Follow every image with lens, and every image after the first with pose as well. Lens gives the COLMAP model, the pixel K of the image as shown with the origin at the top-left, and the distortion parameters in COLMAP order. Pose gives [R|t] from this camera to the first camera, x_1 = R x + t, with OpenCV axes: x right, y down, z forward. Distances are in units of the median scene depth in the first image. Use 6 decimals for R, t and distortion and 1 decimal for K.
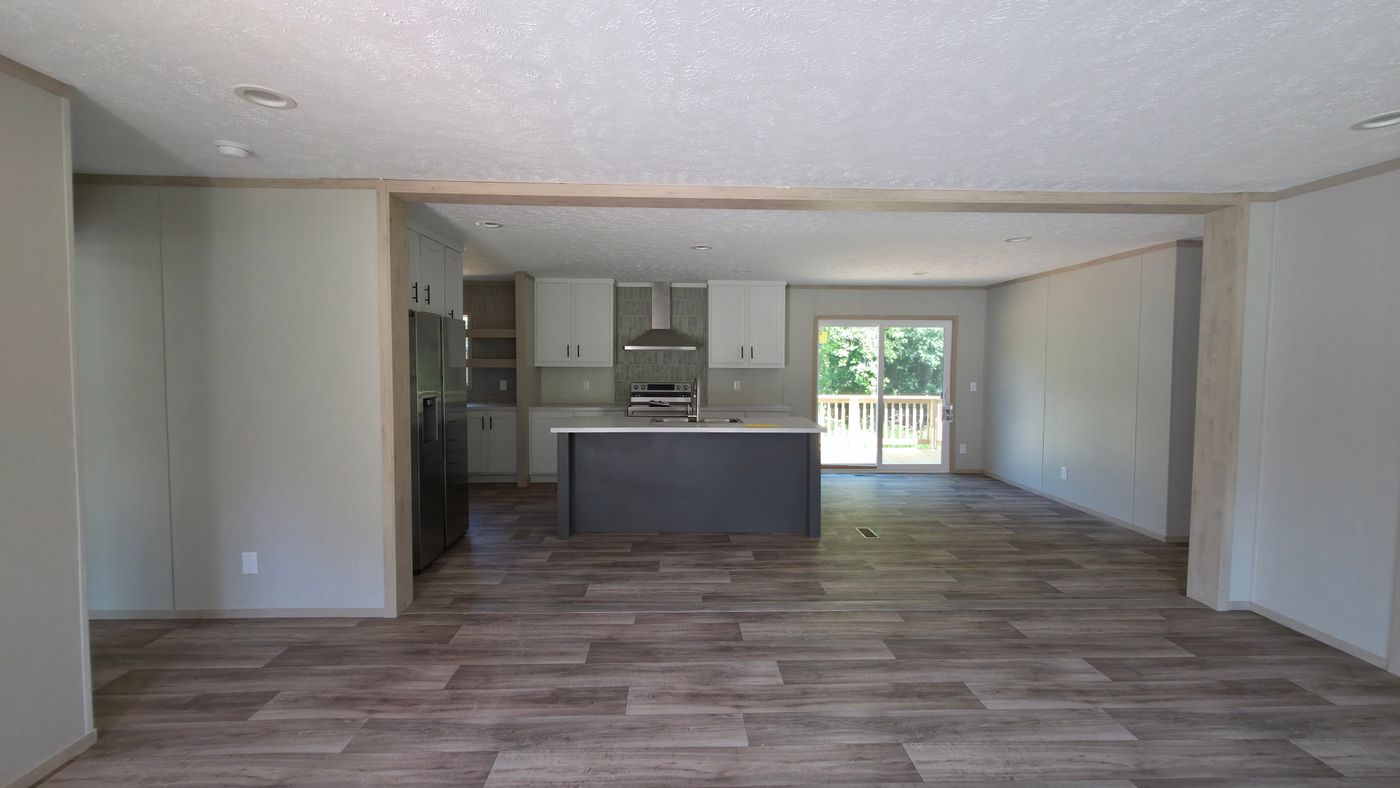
lens RADIAL K [[560.0, 0, 686.6], [0, 560.0, 382.7], [0, 0, 1]] dist [0.002311, 0.001783]
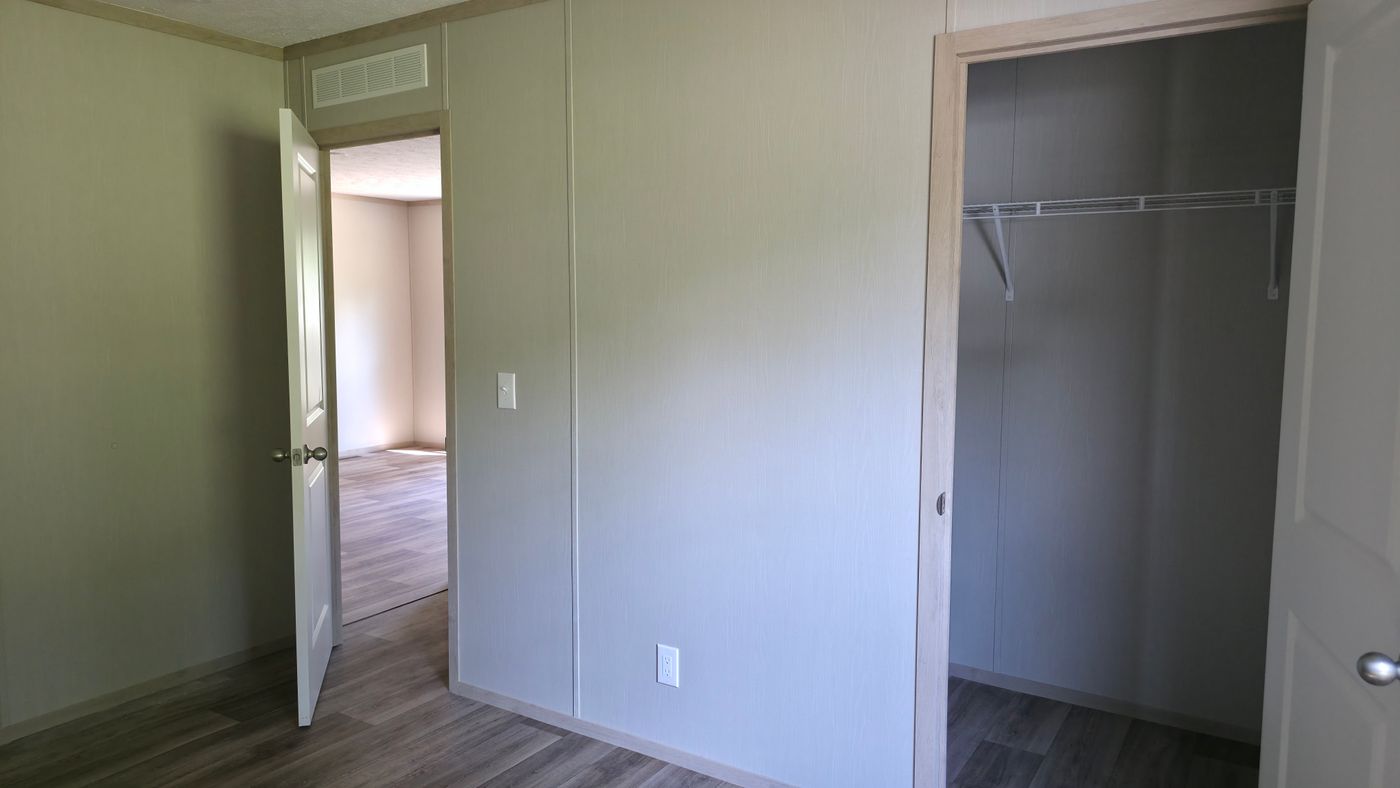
lens RADIAL K [[929.2, 0, 702.6], [0, 929.2, 392.0], [0, 0, 1]] dist [-0.006942, -0.004646]
pose [[0.561821, -0.077508, 0.823620, -0.261763], [0.023889, 0.996706, 0.077501, 0.009375], [-0.826914, -0.023867, 0.561822, -0.131243]]
